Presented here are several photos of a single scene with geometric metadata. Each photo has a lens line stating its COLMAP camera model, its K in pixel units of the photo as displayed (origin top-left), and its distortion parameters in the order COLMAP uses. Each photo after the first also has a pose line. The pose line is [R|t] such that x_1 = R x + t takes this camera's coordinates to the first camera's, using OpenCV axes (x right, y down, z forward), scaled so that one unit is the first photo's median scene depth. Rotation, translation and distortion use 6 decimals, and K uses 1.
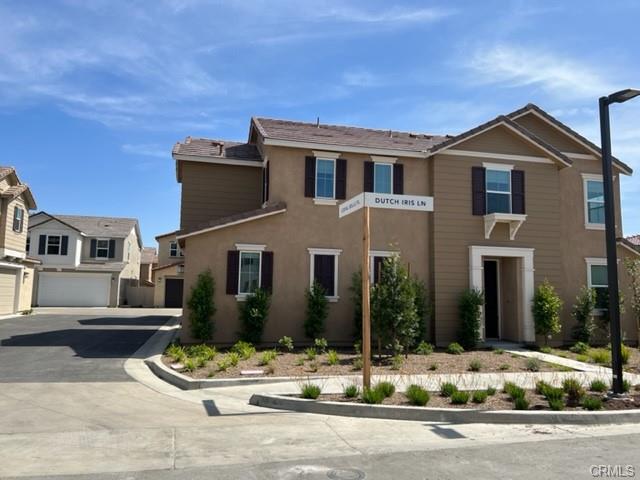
lens RADIAL K [[473.0, 0, 320.0], [0, 473.0, 240.0], [0, 0, 1]] dist [-0.044817, -0.006040]
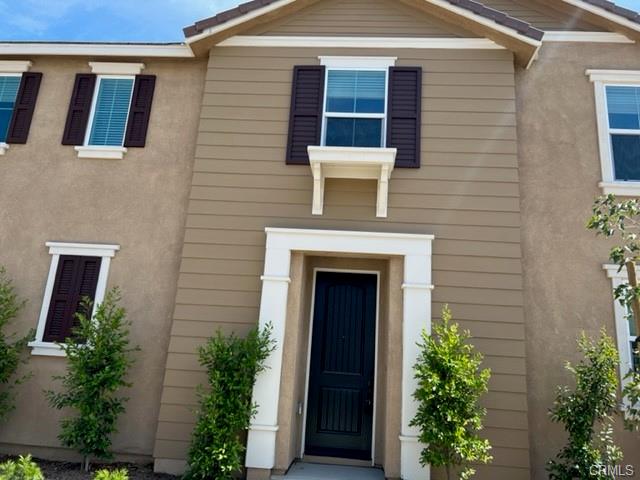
lens RADIAL K [[473.0, 0, 320.0], [0, 473.0, 240.0], [0, 0, 1]] dist [-0.044817, -0.006040]
pose [[0.950174, -0.013070, -0.311445, 0.491979], [-0.018209, 0.995087, -0.097313, 0.064737], [0.311187, 0.098136, 0.945268, 0.572247]]
